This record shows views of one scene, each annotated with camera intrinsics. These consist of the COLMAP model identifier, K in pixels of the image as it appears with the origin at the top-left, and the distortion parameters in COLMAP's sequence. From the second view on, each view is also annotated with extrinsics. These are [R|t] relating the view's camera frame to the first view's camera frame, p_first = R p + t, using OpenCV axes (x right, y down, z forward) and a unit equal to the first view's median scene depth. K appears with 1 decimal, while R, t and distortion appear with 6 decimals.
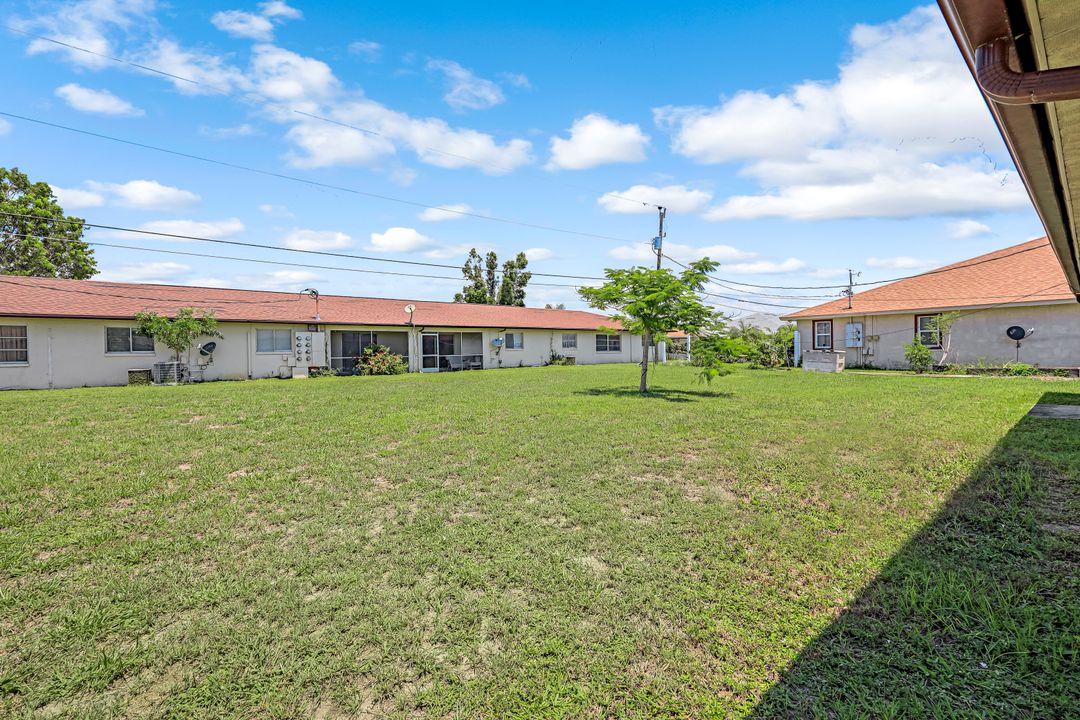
lens RADIAL K [[440.4, 0, 535.3], [0, 440.4, 357.0], [0, 0, 1]] dist [-0.000249, 0.000043]
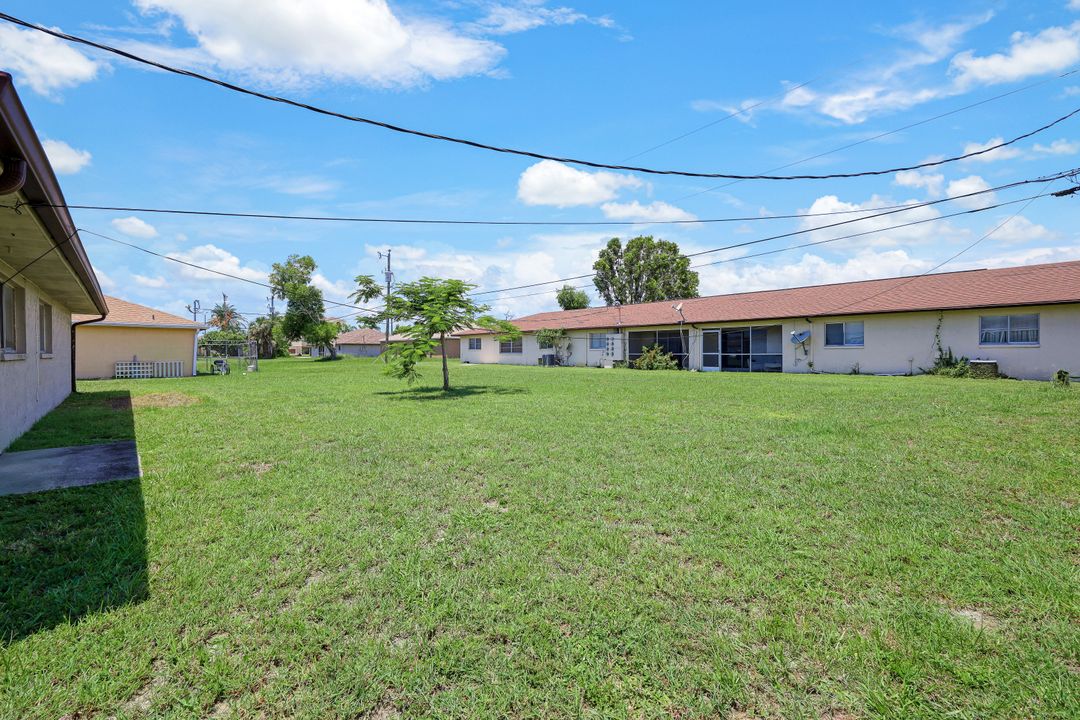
lens RADIAL K [[440.4, 0, 551.5], [0, 440.4, 355.7], [0, 0, 1]] dist [-0.000249, 0.000043]
pose [[0.104069, 0.025483, -0.994244, 0.656356], [-0.010075, 0.999647, 0.024567, -0.018333], [0.994519, 0.007461, 0.104290, 0.552730]]
